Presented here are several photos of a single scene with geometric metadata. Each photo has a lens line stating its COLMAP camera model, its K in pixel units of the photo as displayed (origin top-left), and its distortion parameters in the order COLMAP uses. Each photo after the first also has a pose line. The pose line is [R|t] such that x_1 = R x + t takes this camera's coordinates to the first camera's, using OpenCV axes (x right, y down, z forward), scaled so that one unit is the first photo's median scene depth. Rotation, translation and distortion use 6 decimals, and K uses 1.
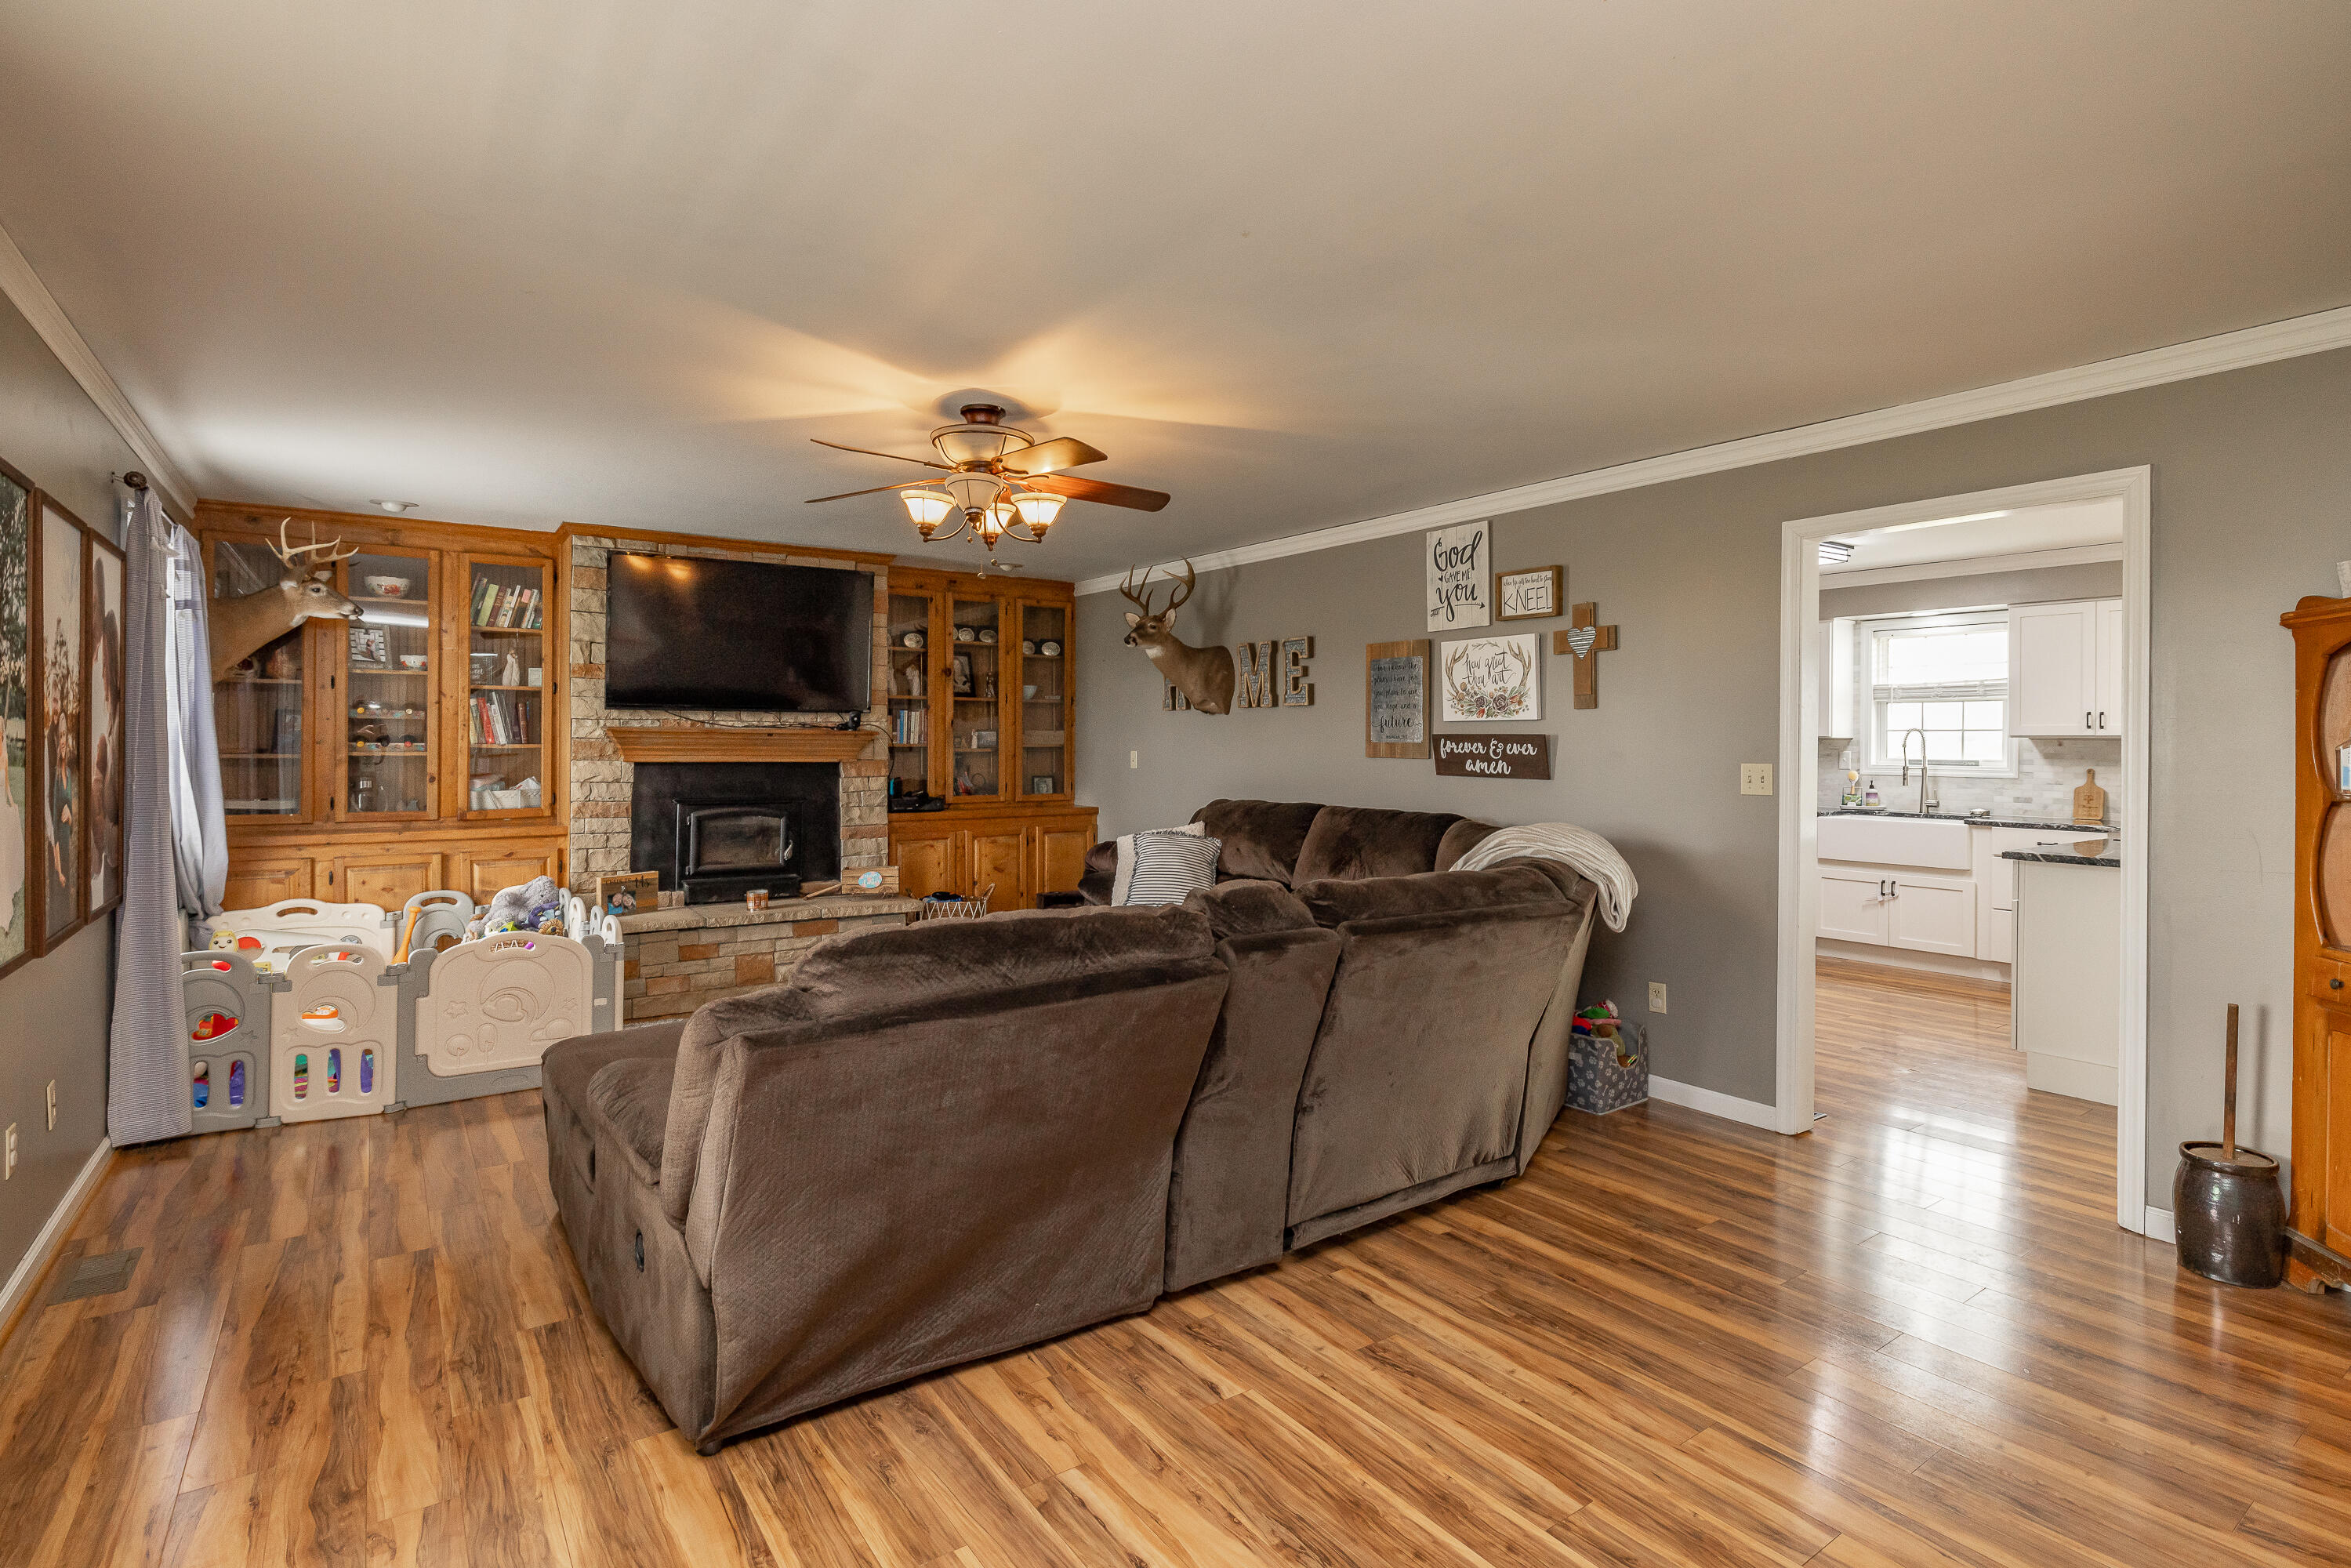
lens RADIAL K [[1152.9, 0, 1180.3], [0, 1152.9, 752.1], [0, 0, 1]] dist [0.000567, 0.000126]
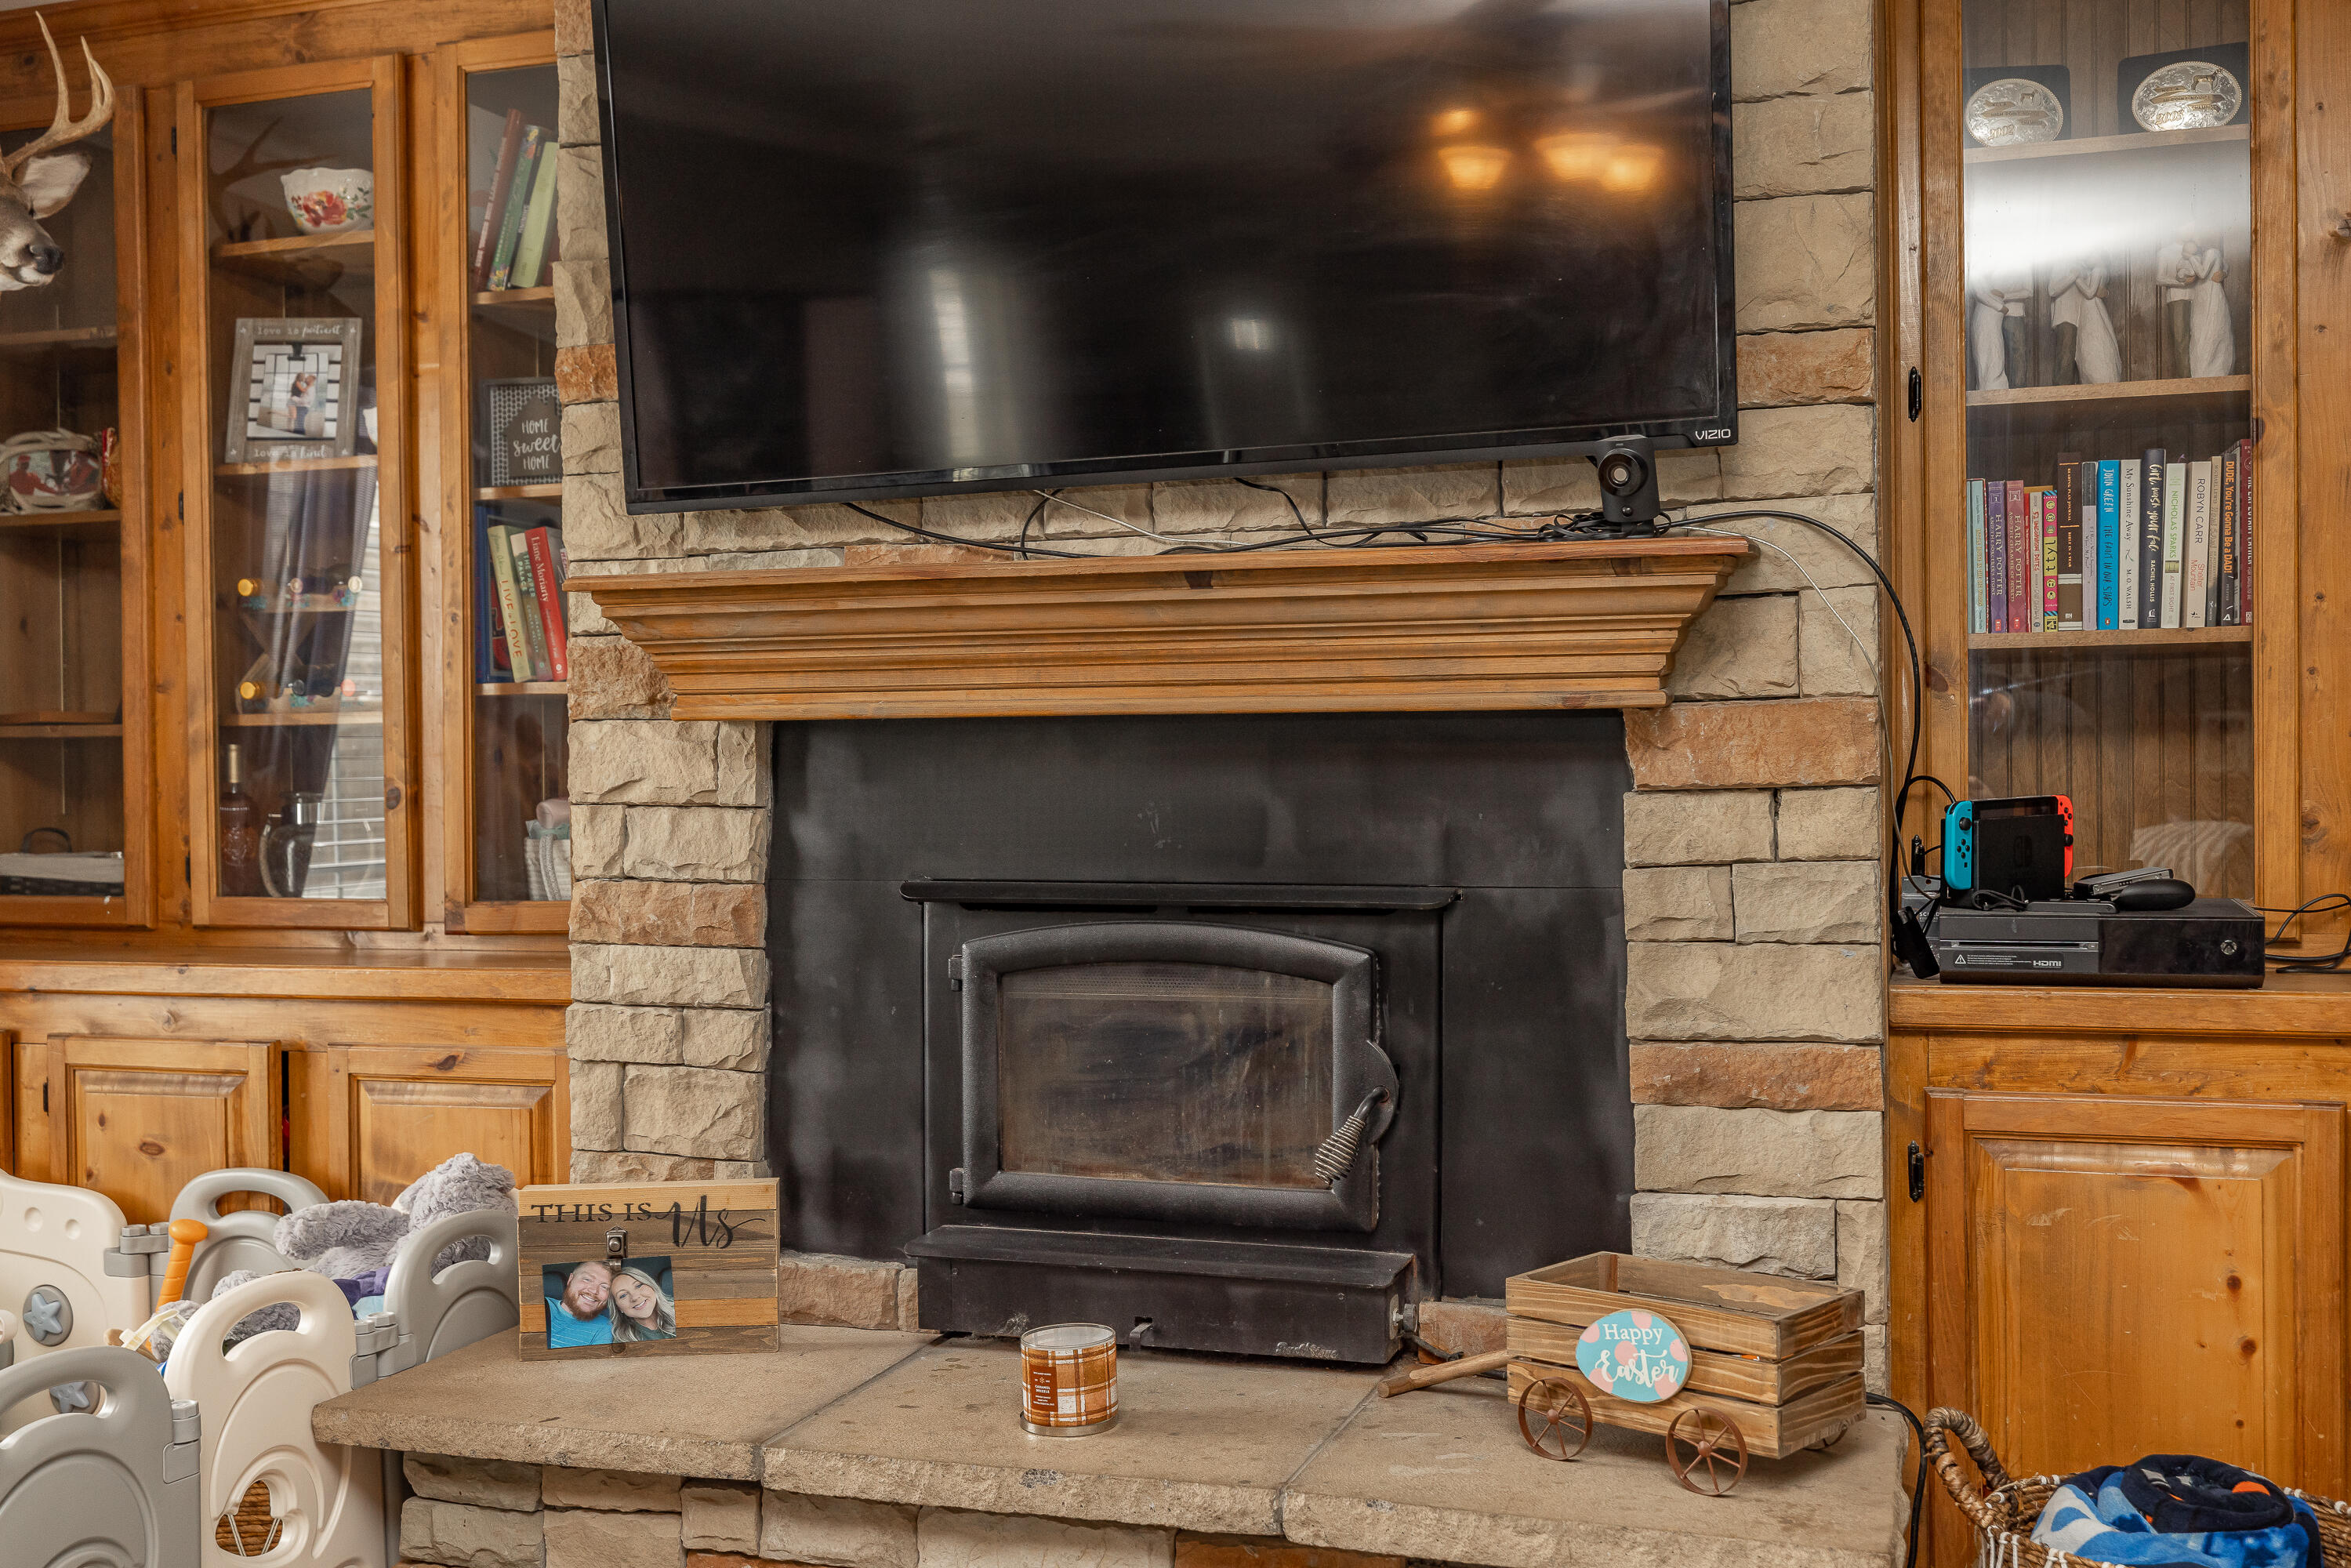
lens RADIAL K [[2237.2, 0, 1177.6], [0, 2237.2, 822.9], [0, 0, 1]] dist [-0.003950, 0.005758]
pose [[0.604190, 0.000737, -0.796840, -0.037990], [0.005467, 0.999972, 0.005070, 0.027750], [0.796821, -0.007419, 0.604169, 0.783926]]
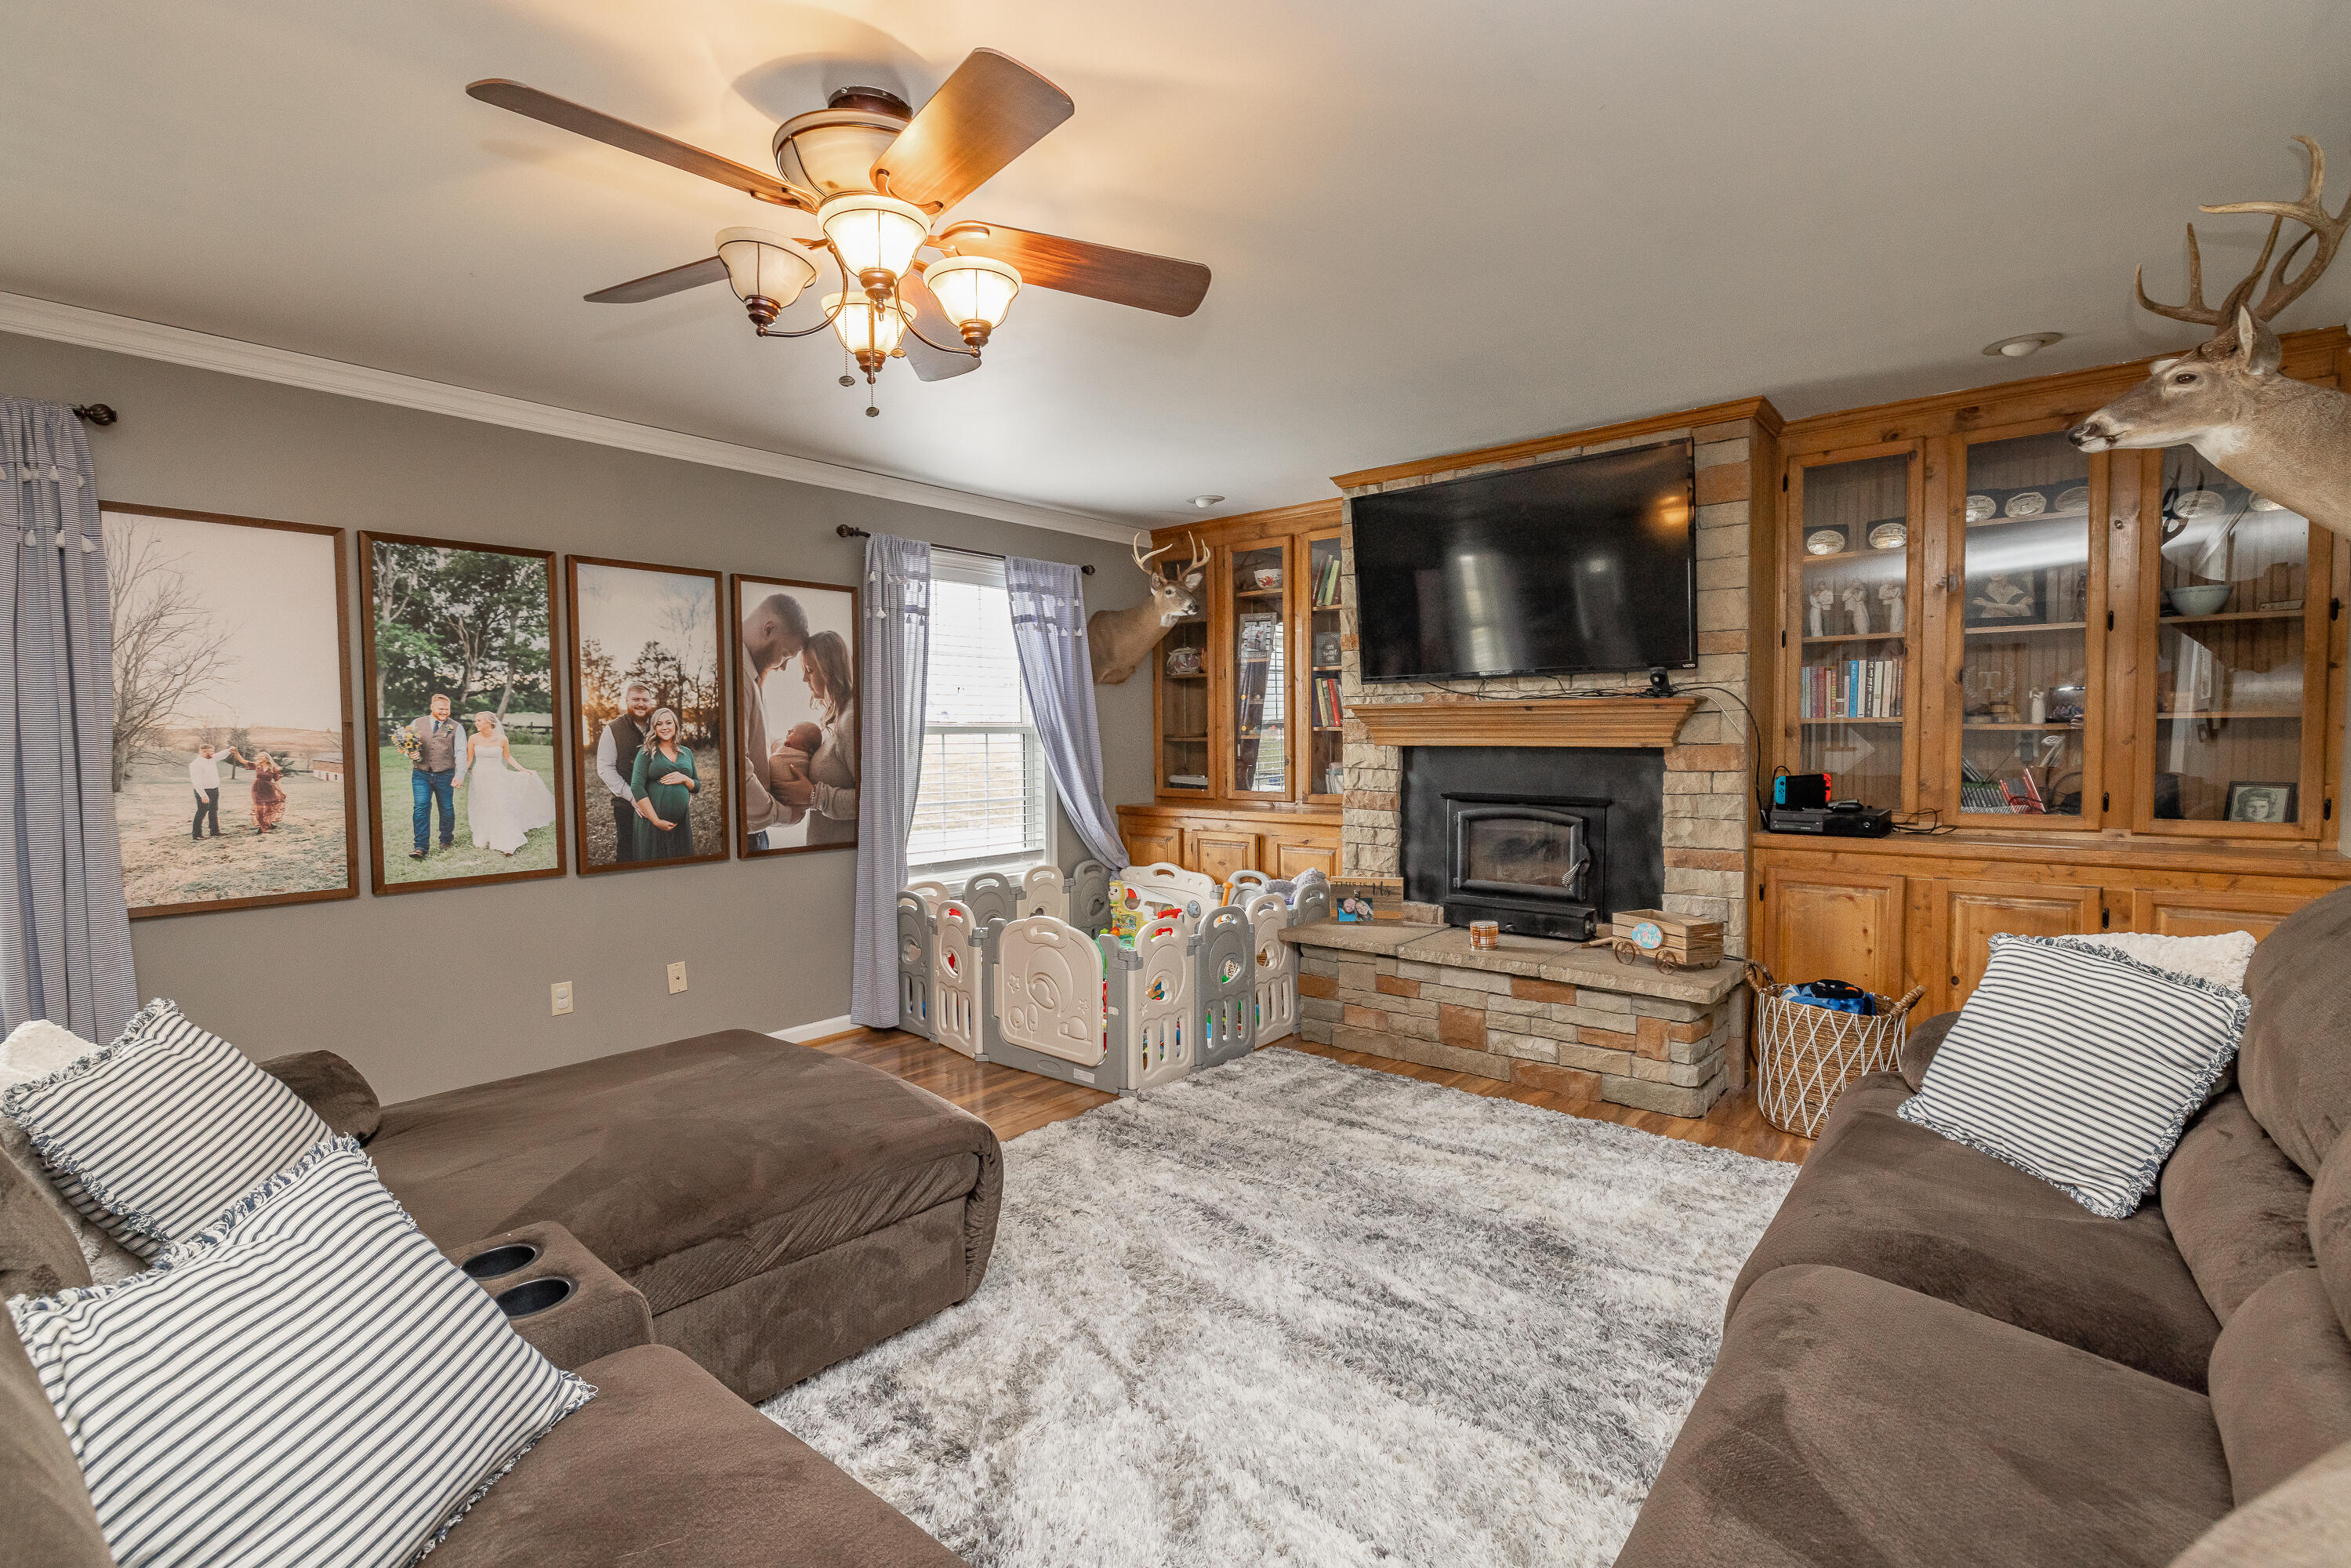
lens RADIAL K [[1063.7, 0, 1175.5], [0, 1063.7, 784.0], [0, 0, 1]] dist [-0.000212, 0.000065]
pose [[0.255948, 0.039402, -0.965887, 0.236599], [0.003931, 0.999118, 0.041799, 0.003301], [0.966683, -0.014496, 0.255567, 0.645091]]
